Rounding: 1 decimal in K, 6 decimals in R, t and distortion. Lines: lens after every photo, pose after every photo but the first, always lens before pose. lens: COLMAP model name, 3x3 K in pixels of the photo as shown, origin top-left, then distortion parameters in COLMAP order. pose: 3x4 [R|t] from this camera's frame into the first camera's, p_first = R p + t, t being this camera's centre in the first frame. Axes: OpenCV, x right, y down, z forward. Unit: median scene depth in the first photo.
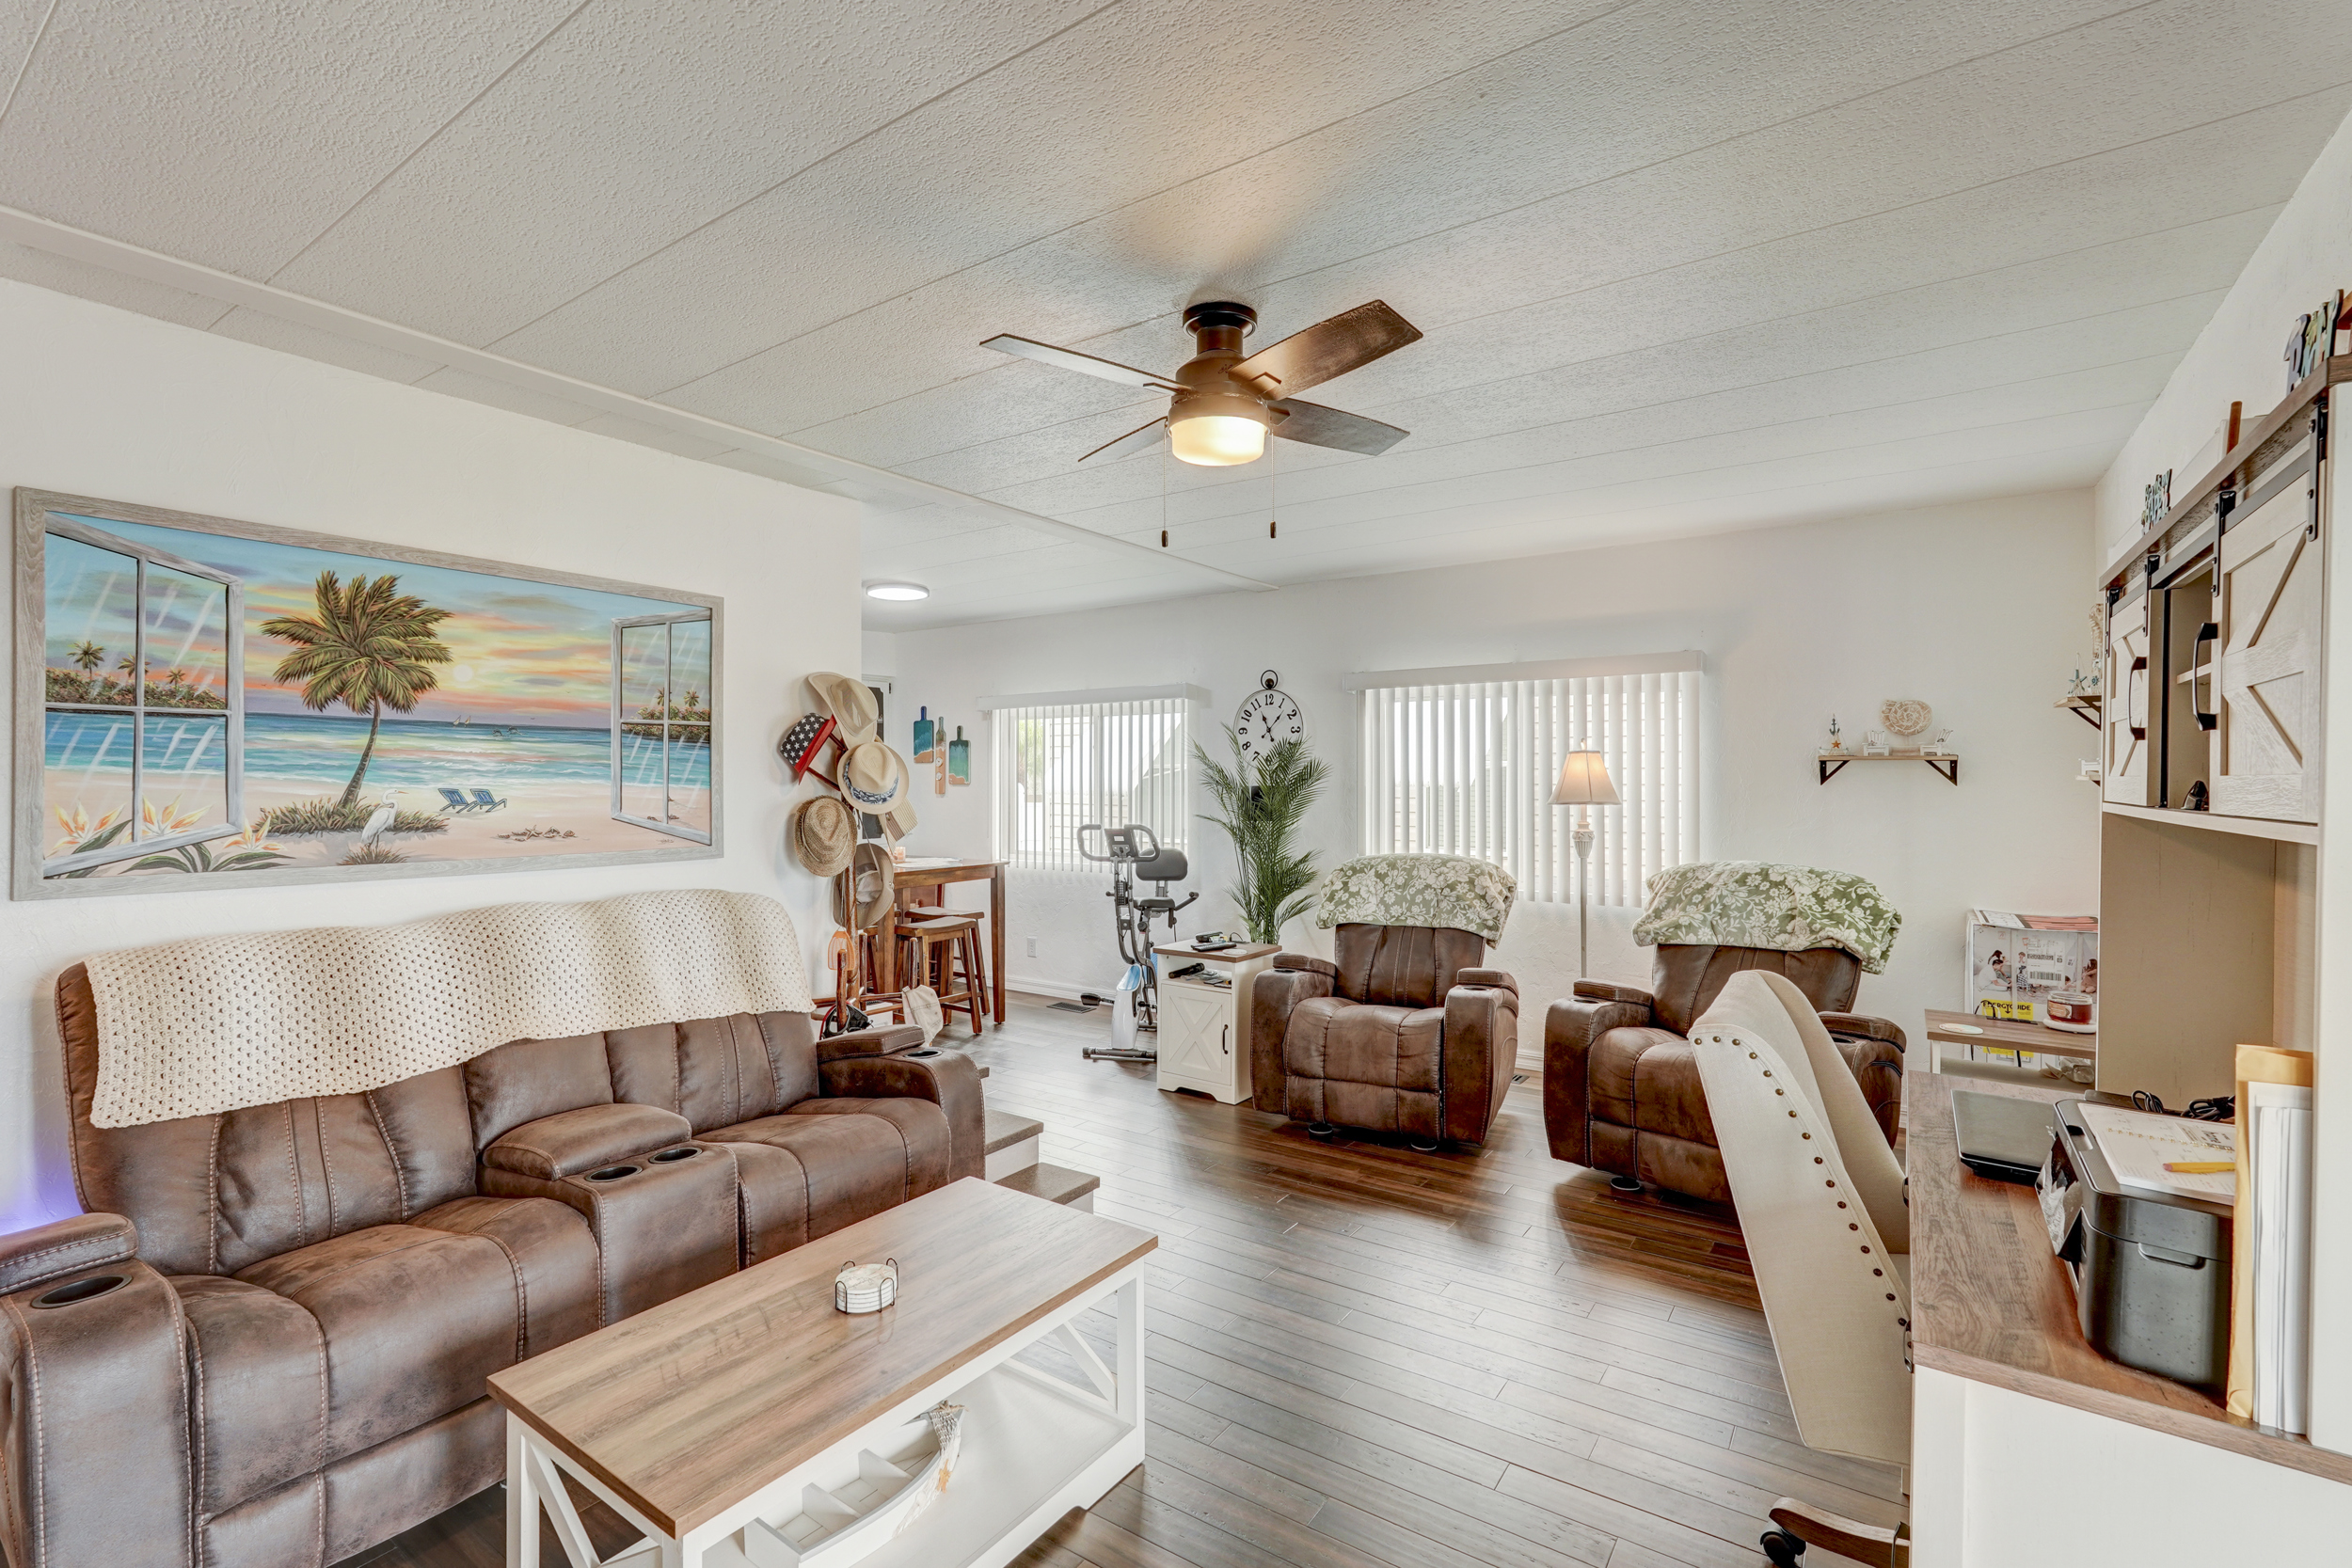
lens RADIAL K [[1049.5, 0, 1181.0], [0, 1049.5, 791.9], [0, 0, 1]] dist [-0.009808, 0.003889]
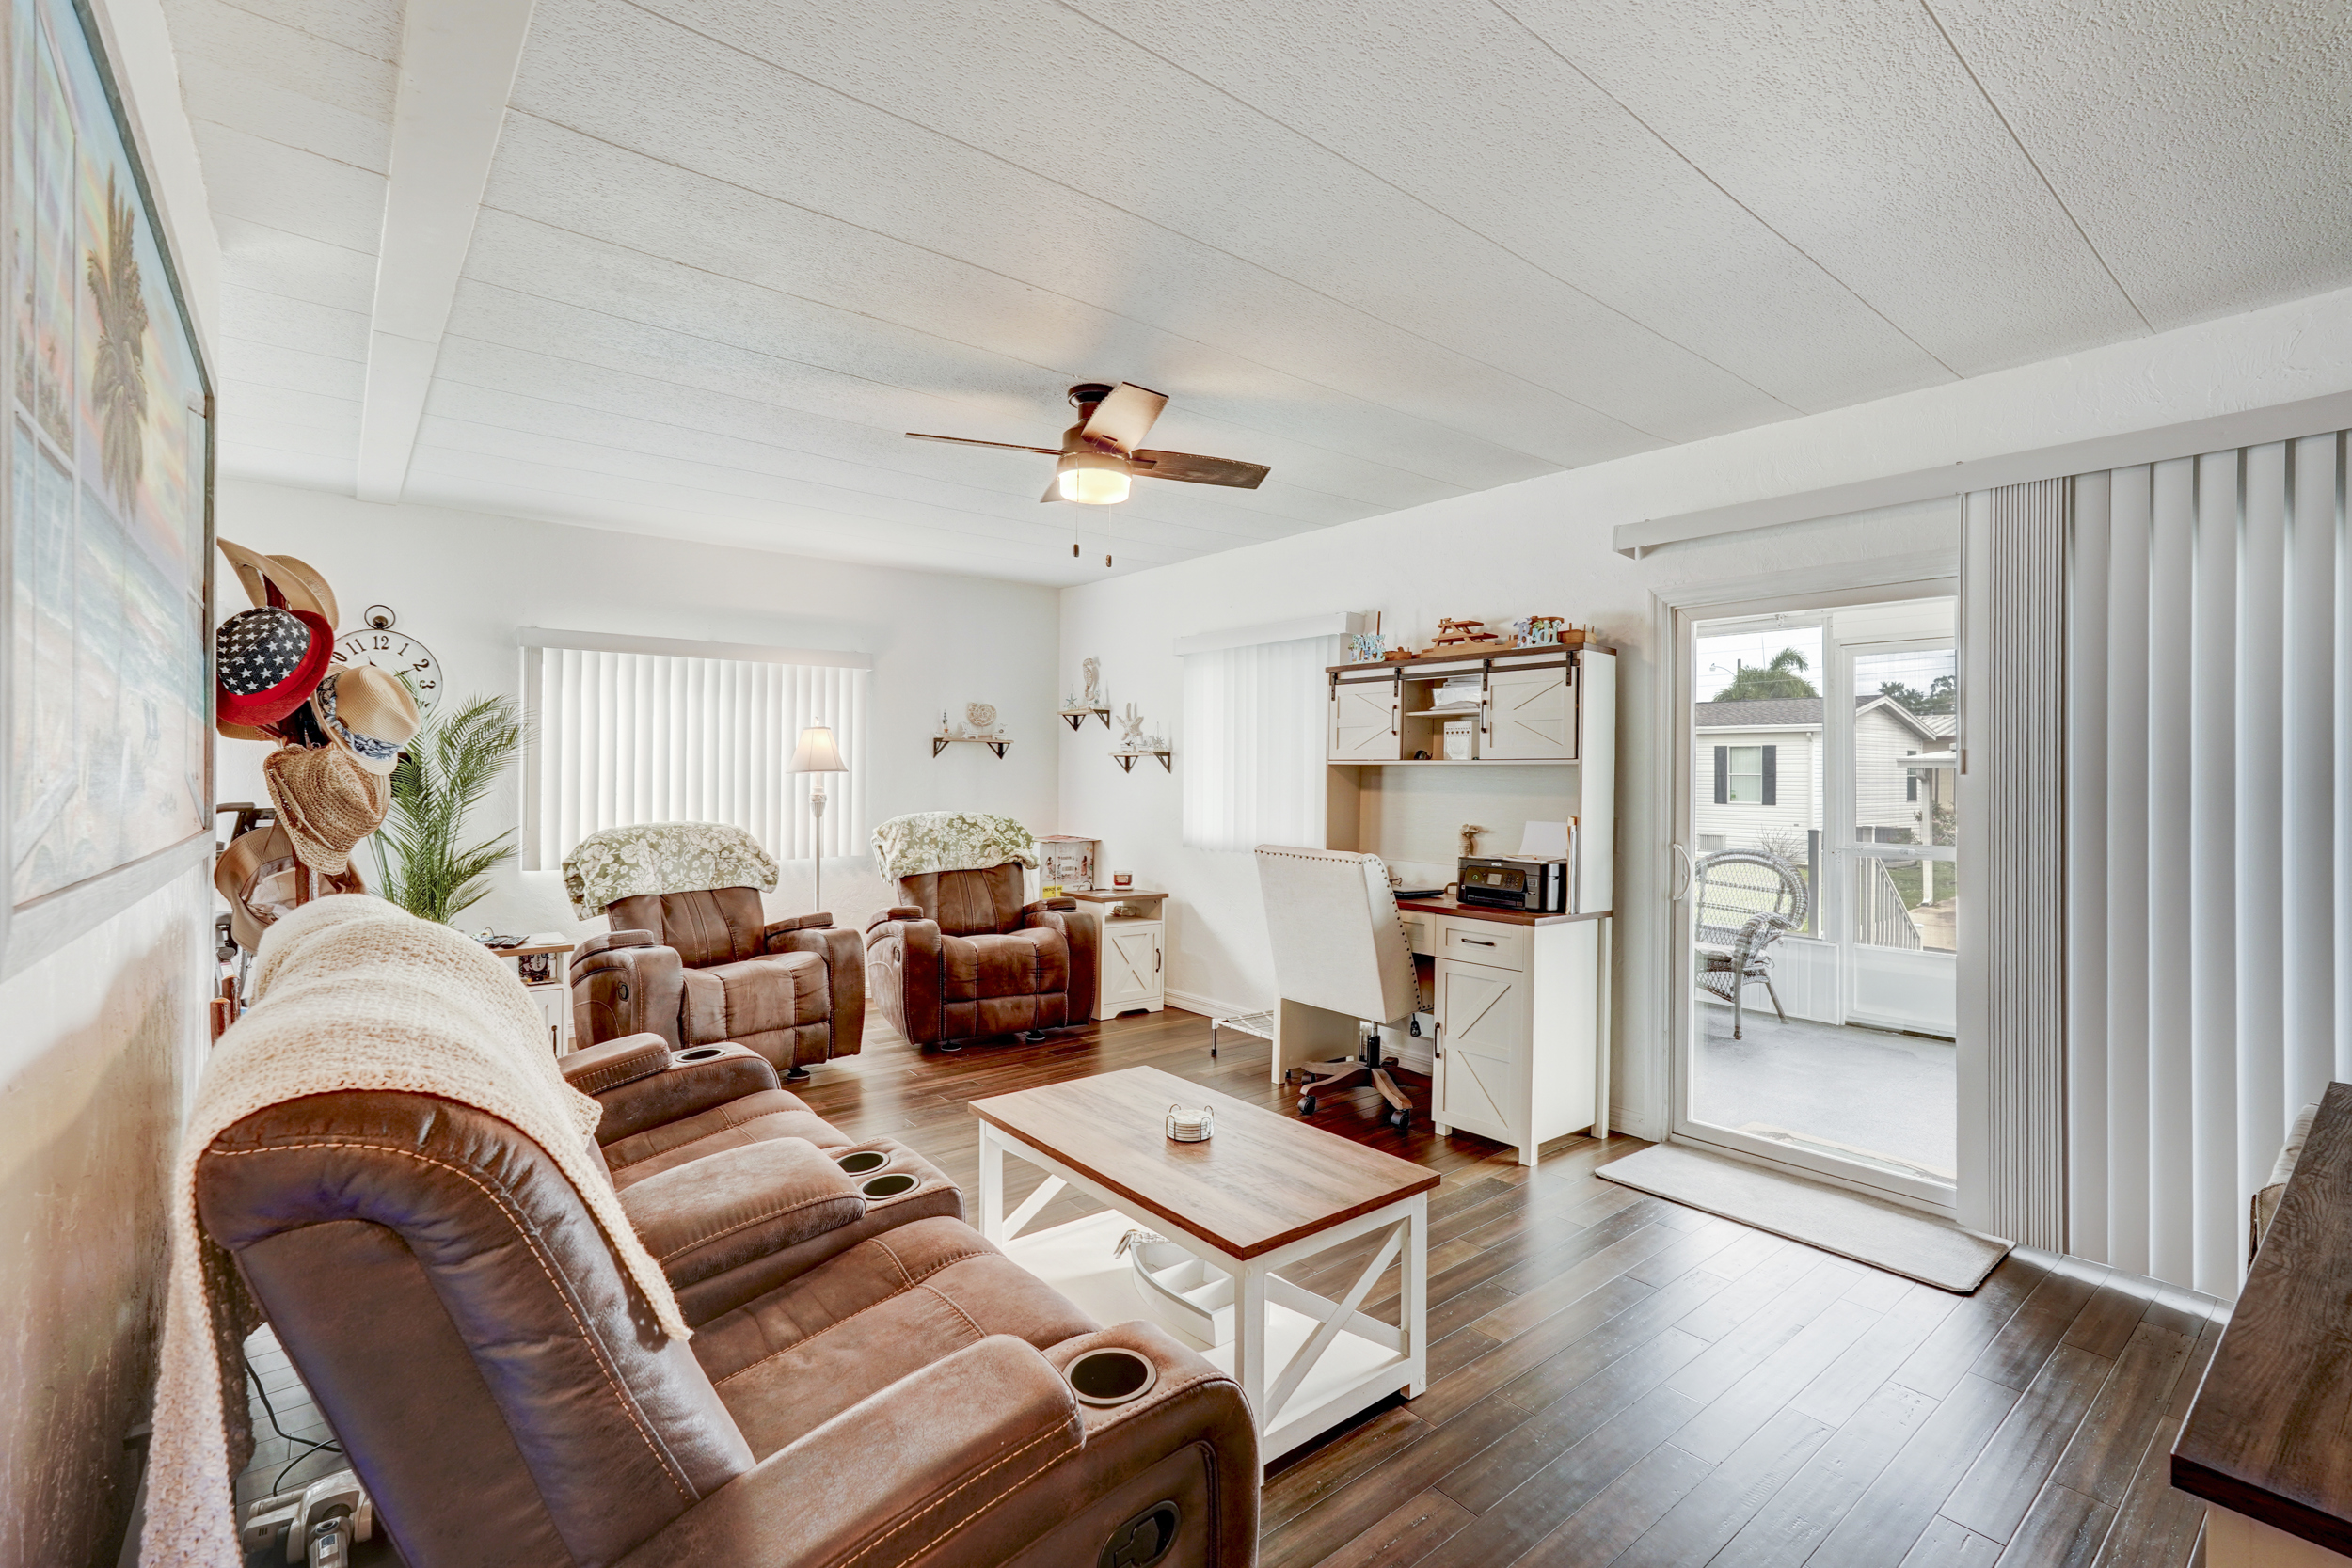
lens RADIAL K [[1049.5, 0, 1185.4], [0, 1049.5, 774.8], [0, 0, 1]] dist [-0.009808, 0.003889]
pose [[0.275150, 0.000050, 0.961401, -0.655000], [0.002520, 0.999997, -0.000774, 0.017172], [-0.961398, 0.002636, 0.275149, 0.267488]]
